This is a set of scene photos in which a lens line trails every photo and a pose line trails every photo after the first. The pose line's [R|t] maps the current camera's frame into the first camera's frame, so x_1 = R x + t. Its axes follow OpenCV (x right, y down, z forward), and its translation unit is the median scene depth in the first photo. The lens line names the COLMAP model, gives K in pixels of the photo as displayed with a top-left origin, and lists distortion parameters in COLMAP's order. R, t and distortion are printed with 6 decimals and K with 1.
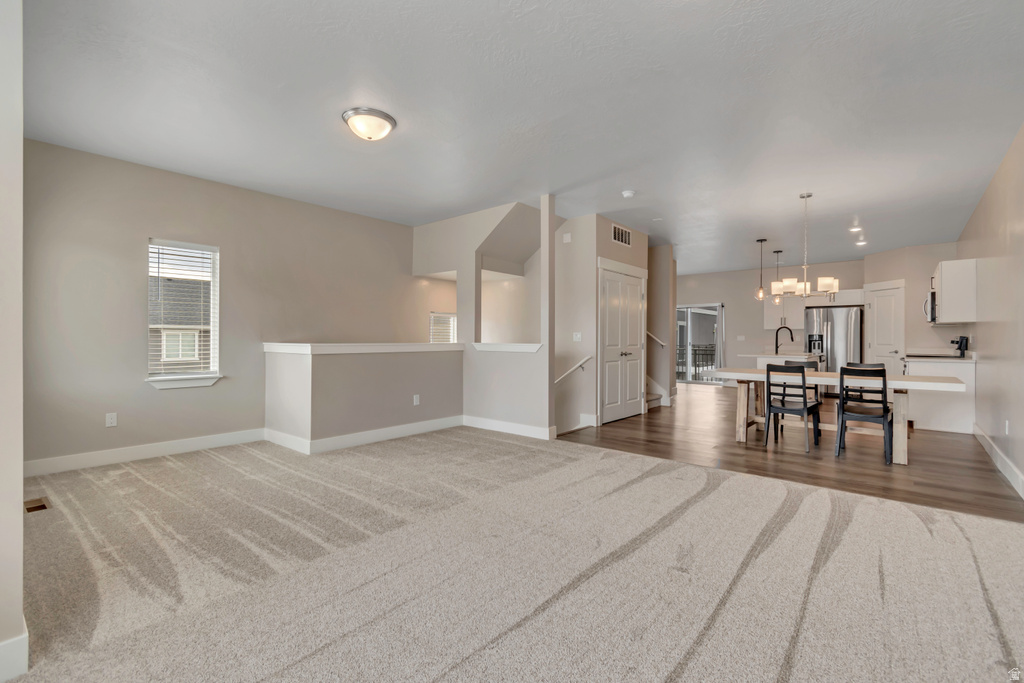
lens RADIAL K [[459.0, 0, 517.0], [0, 459.0, 339.3], [0, 0, 1]] dist [0.009939, -0.001843]
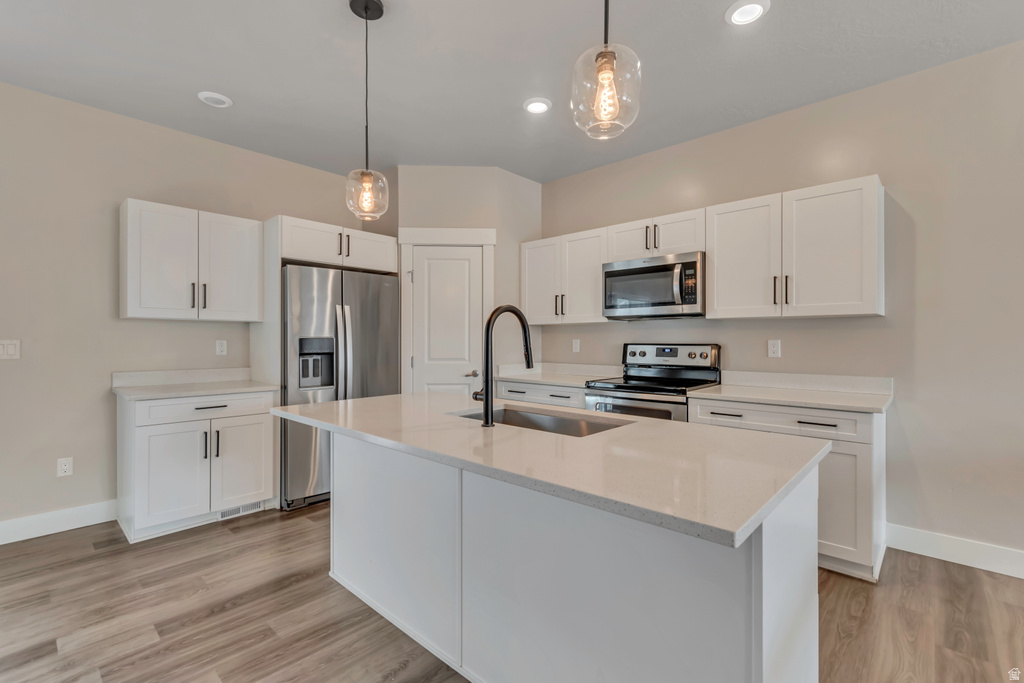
lens RADIAL K [[459.0, 0, 513.6], [0, 459.0, 337.9], [0, 0, 1]] dist [0.009939, -0.001843]
pose [[0.047237, 0.001757, 0.998882, 0.306073], [0.004998, 0.999986, -0.001995, -0.009222], [-0.998871, 0.005087, 0.047228, 0.870288]]
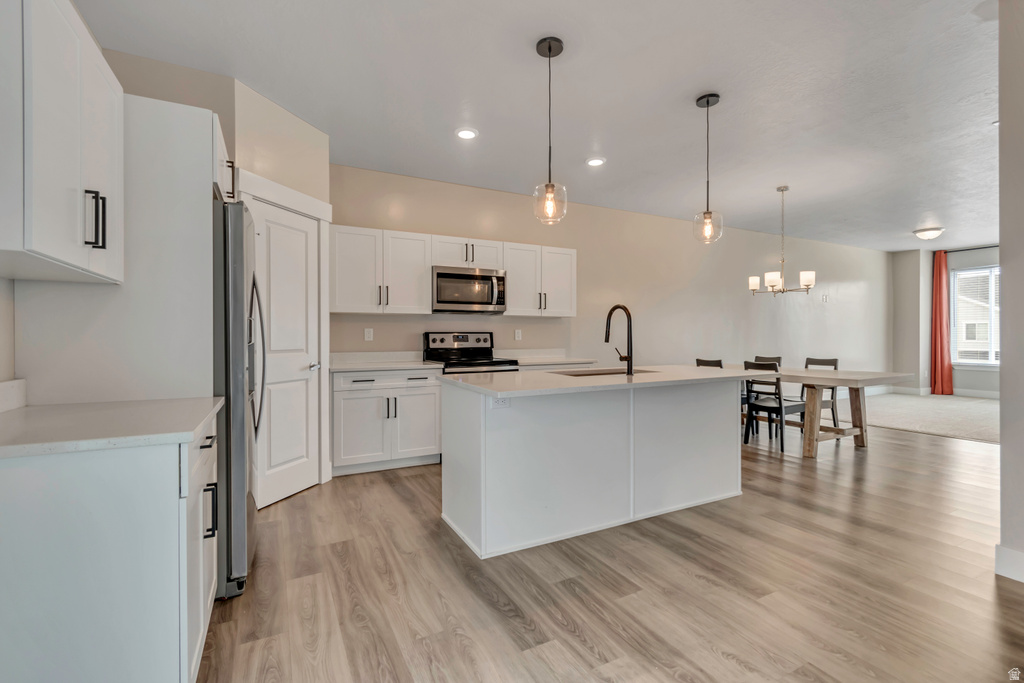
lens RADIAL K [[459.0, 0, 507.8], [0, 459.0, 341.0], [0, 0, 1]] dist [0.009939, -0.001843]
pose [[-0.924228, -0.004290, 0.381816, 0.457171], [0.002218, 0.999860, 0.016602, -0.002695], [-0.381834, 0.016191, -0.924089, 1.236323]]
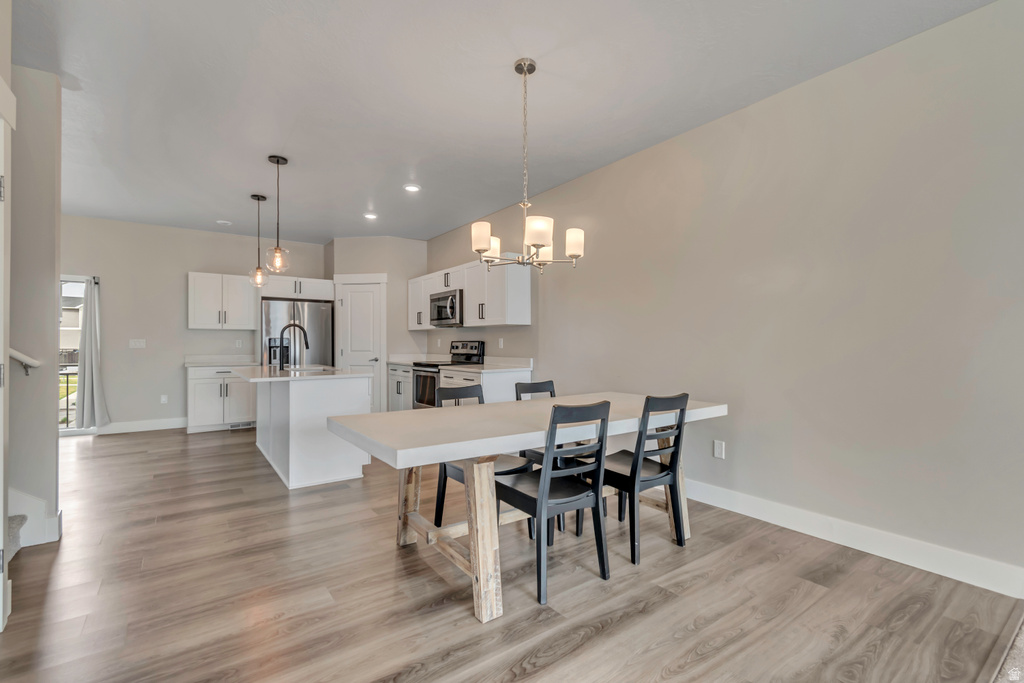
lens RADIAL K [[459.0, 0, 513.1], [0, 459.0, 340.1], [0, 0, 1]] dist [0.009939, -0.001843]
pose [[0.249838, 0.001611, 0.968286, 0.071600], [0.006348, 0.999974, -0.003302, -0.002902], [-0.968267, 0.006972, 0.249822, 0.513176]]
